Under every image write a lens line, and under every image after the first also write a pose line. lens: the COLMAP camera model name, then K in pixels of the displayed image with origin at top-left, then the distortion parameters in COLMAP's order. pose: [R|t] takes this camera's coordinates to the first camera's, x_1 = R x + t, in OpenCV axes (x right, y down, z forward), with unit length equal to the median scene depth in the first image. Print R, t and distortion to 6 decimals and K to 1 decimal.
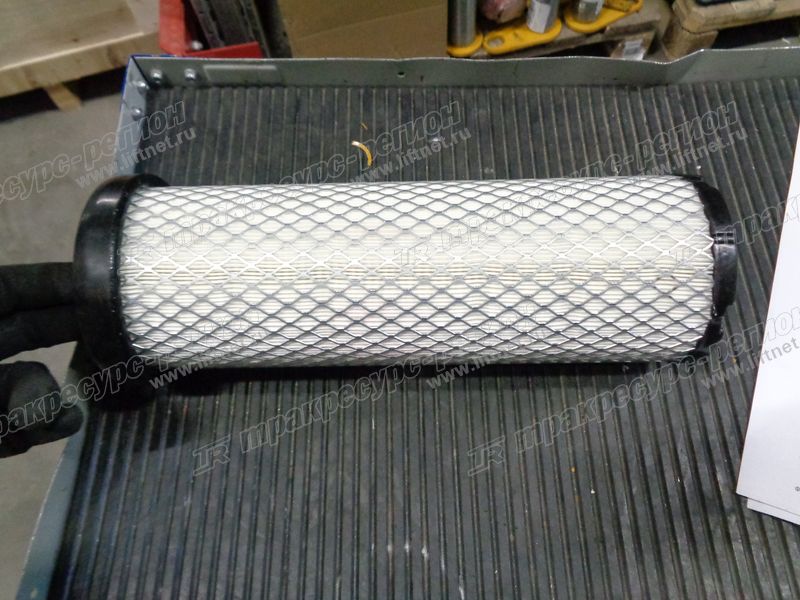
lens RADIAL K [[597.5, 0, 401.6], [0, 597.5, 297.1], [0, 0, 1]] dist [0.012873, -0.011301]
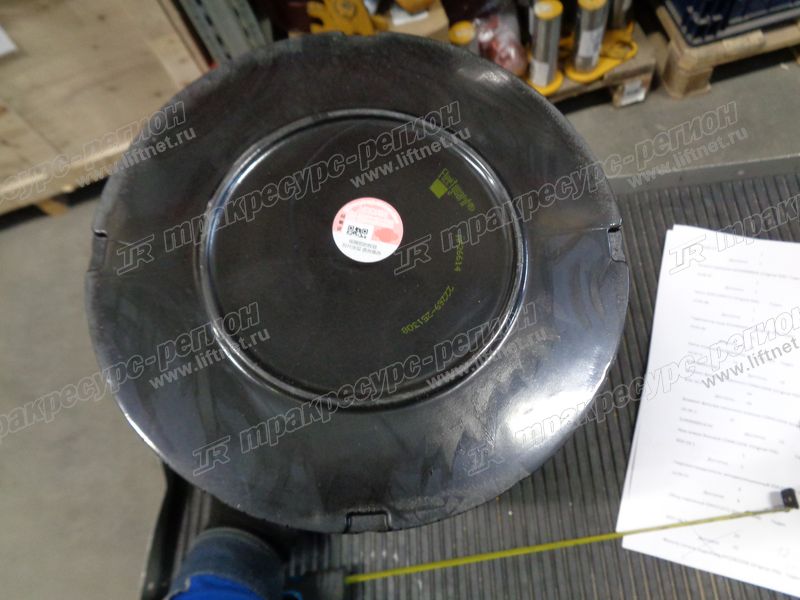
lens RADIAL K [[597.5, 0, 404.0], [0, 597.5, 300.6], [0, 0, 1]] dist [0.012873, -0.011301]
pose [[0.992920, -0.061656, -0.101528, 0.200153], [0.060925, 0.998089, -0.010289, -0.156279], [0.101969, 0.004031, 0.994779, -0.389412]]
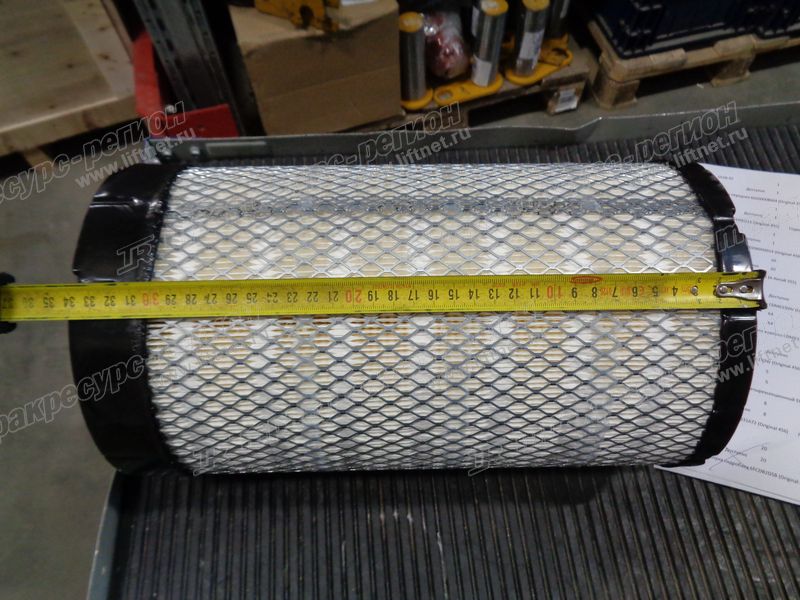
lens RADIAL K [[597.5, 0, 405.5], [0, 597.5, 303.9], [0, 0, 1]] dist [0.012873, -0.011301]
pose [[0.996498, -0.054745, 0.063202, -0.020609], [0.057955, 0.997060, -0.050130, 0.026989], [-0.060272, 0.053617, 0.996741, -0.240752]]
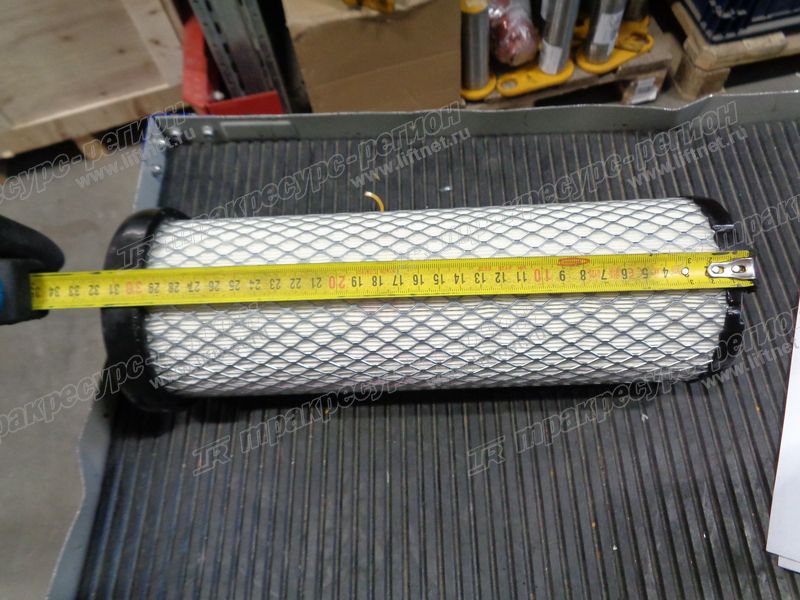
lens RADIAL K [[597.5, 0, 403.2], [0, 597.5, 297.1], [0, 0, 1]] dist [0.012873, -0.011301]
pose [[0.999388, -0.015521, -0.031335, 0.011622], [0.013644, 0.998149, -0.059273, -0.022349], [0.032197, 0.058809, 0.997750, -0.000868]]
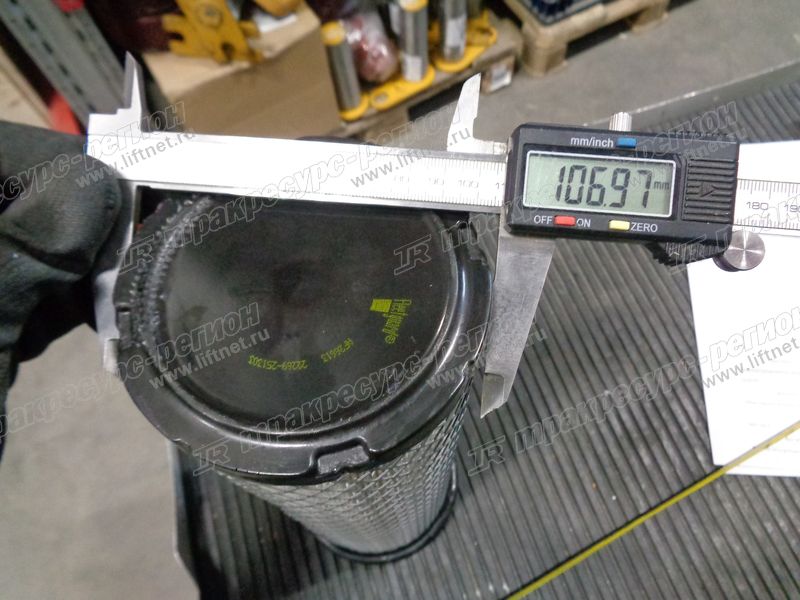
lens RADIAL K [[597.5, 0, 397.9], [0, 597.5, 303.1], [0, 0, 1]] dist [0.012873, -0.011301]
pose [[0.955006, -0.271789, 0.118722, -0.130605], [0.275088, 0.961344, -0.012028, -0.152264], [-0.110863, 0.044146, 0.992855, -0.192750]]
